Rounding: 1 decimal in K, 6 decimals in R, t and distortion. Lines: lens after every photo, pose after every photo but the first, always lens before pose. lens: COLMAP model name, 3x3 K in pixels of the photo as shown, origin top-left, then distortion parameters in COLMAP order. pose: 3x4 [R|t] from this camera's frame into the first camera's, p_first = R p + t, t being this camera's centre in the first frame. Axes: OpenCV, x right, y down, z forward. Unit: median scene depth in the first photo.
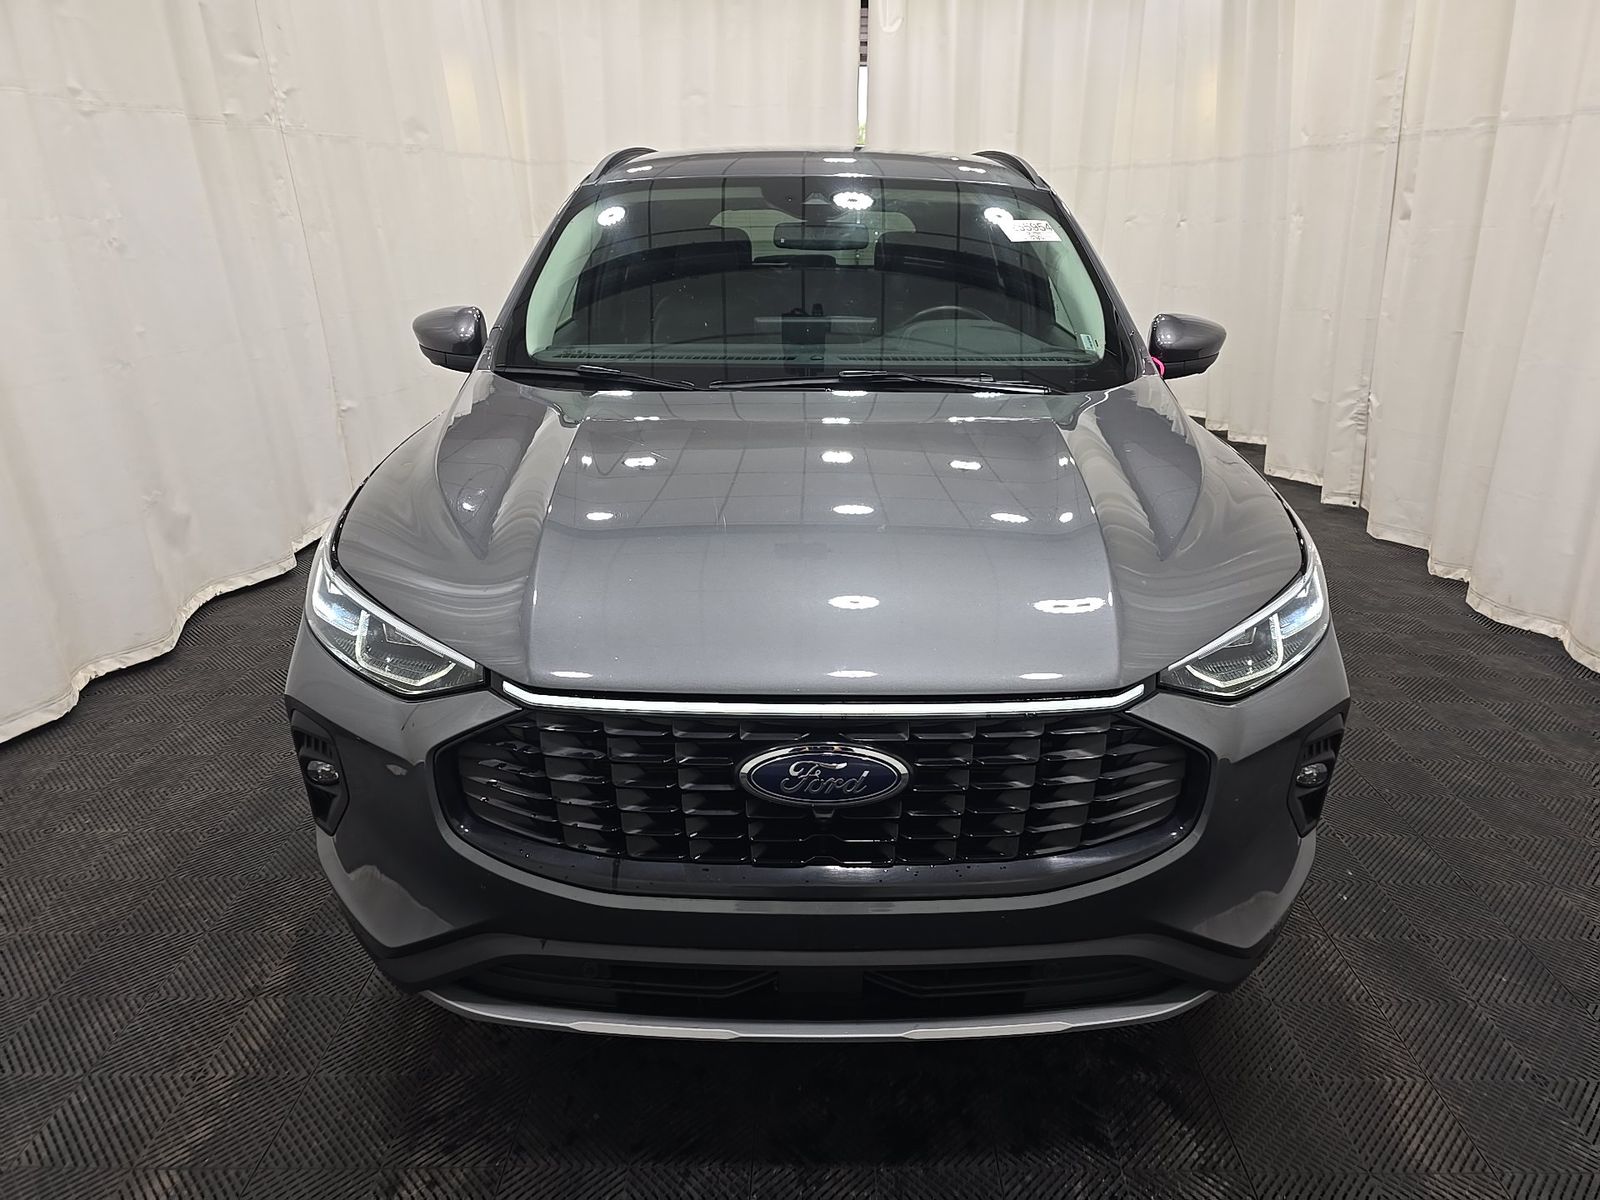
lens RADIAL K [[1063.3, 0, 798.4], [0, 1063.3, 575.2], [0, 0, 1]] dist [0.003263, 0.003421]
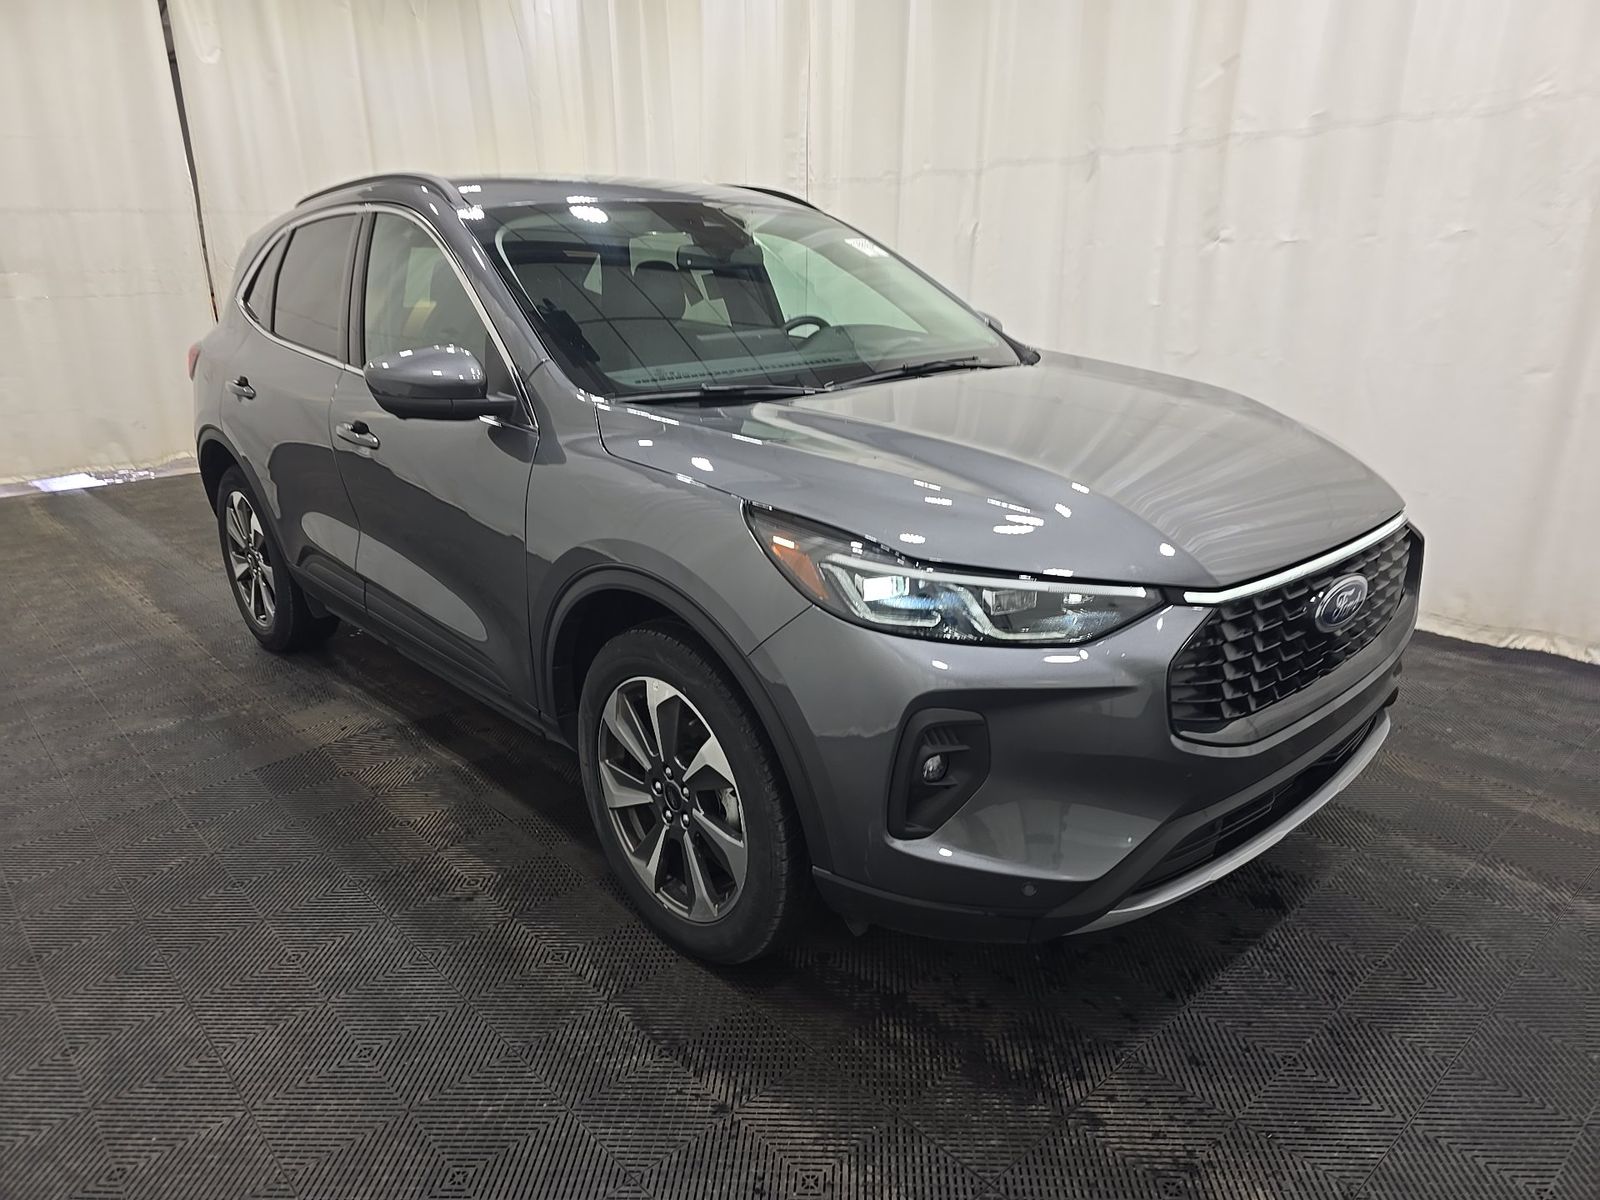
lens RADIAL K [[1087.7, 0, 800.0], [0, 1087.7, 600.0], [0, 0, 1]] dist [-0.003453, -0.000274]
pose [[0.742057, -0.222964, 0.632170, -0.851200], [0.244560, 0.968108, 0.054378, -0.040066], [-0.624133, 0.114252, 0.772919, 0.207562]]
